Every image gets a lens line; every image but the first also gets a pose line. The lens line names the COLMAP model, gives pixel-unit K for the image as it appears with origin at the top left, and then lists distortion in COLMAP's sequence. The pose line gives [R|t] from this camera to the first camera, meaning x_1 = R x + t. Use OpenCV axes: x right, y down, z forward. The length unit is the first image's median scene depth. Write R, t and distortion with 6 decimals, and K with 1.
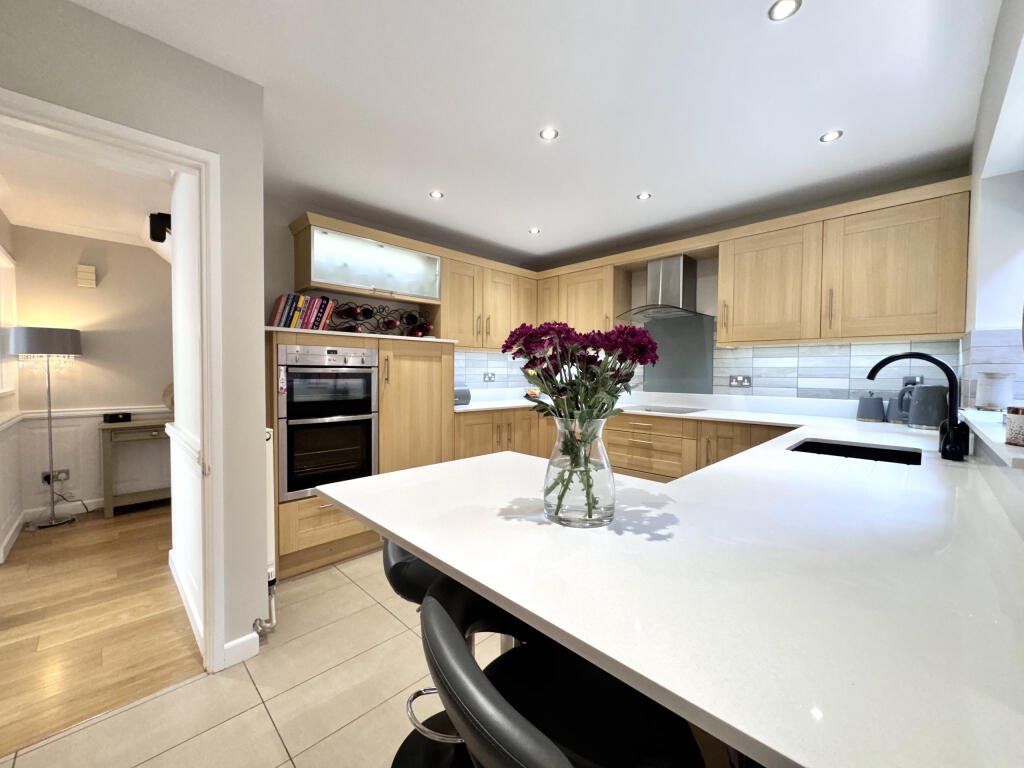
lens RADIAL K [[408.3, 0, 511.1], [0, 408.3, 382.9], [0, 0, 1]] dist [-0.000789, -0.000099]
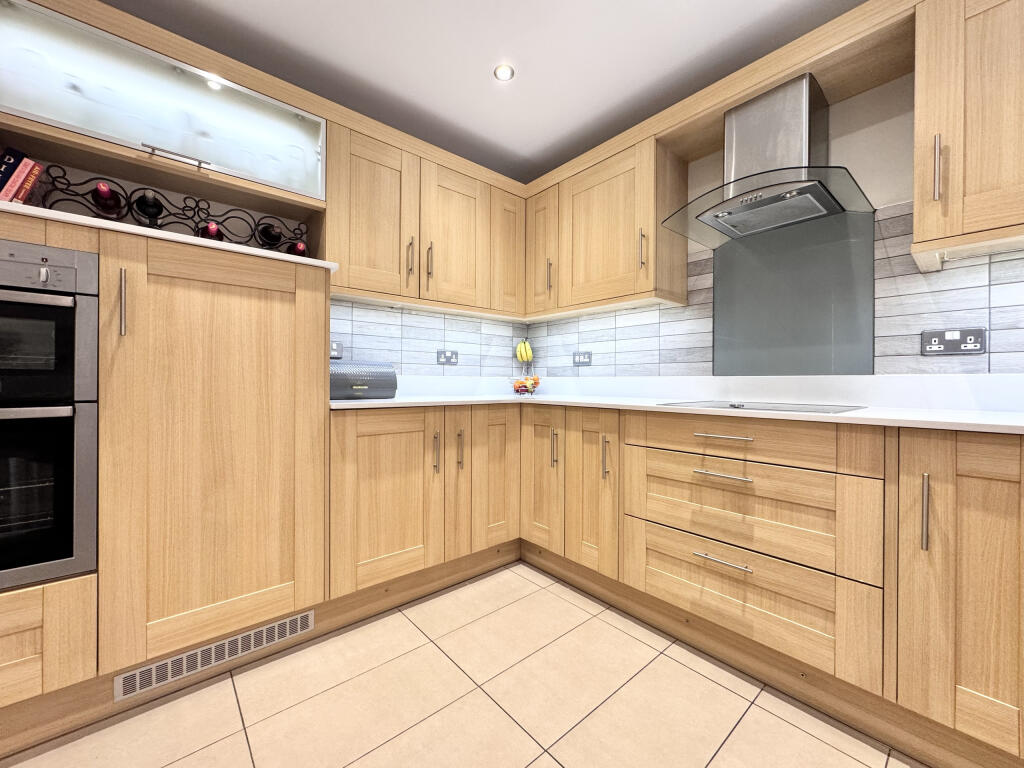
lens RADIAL K [[408.3, 0, 511.1], [0, 408.3, 382.9], [0, 0, 1]] dist [-0.000789, -0.000099]
pose [[0.997312, 0.000988, -0.073265, 0.111308], [-0.002732, 0.999715, -0.023701, 0.049763], [0.073221, 0.023837, 0.997031, 0.501389]]
